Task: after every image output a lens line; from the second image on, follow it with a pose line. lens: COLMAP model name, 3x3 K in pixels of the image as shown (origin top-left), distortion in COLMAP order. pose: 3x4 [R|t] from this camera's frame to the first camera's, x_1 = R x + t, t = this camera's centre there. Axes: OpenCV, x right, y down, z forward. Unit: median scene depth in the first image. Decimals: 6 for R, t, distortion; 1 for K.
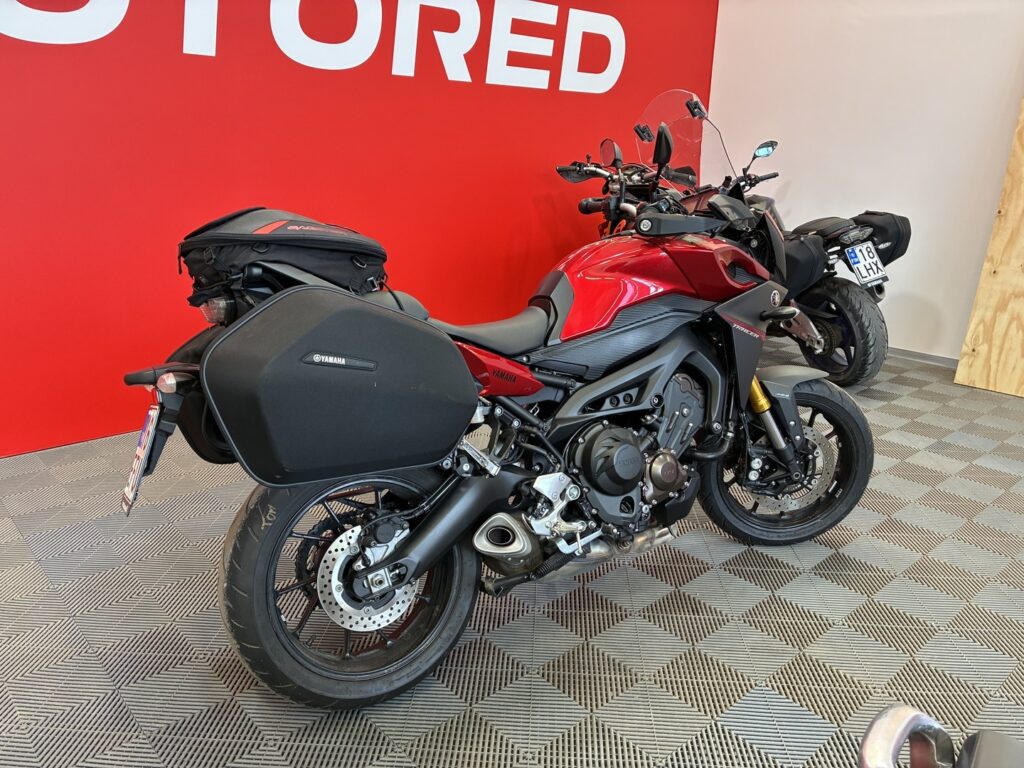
lens RADIAL K [[795.6, 0, 512.0], [0, 795.6, 384.0], [0, 0, 1]] dist [0.009146, -0.001092]
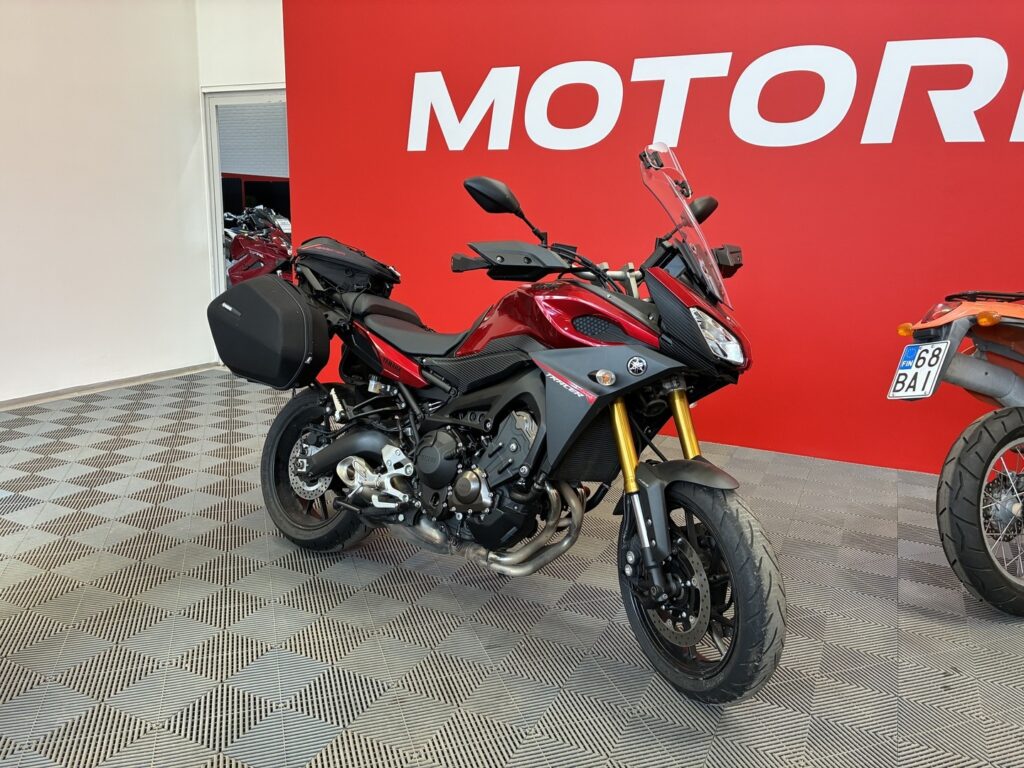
lens RADIAL K [[795.6, 0, 512.0], [0, 795.6, 384.0], [0, 0, 1]] dist [0.009146, -0.001092]
pose [[0.378440, 0.186693, -0.906603, 0.608590], [-0.280477, 0.956530, 0.079896, -0.067350], [0.882109, 0.224045, 0.414353, 0.287496]]
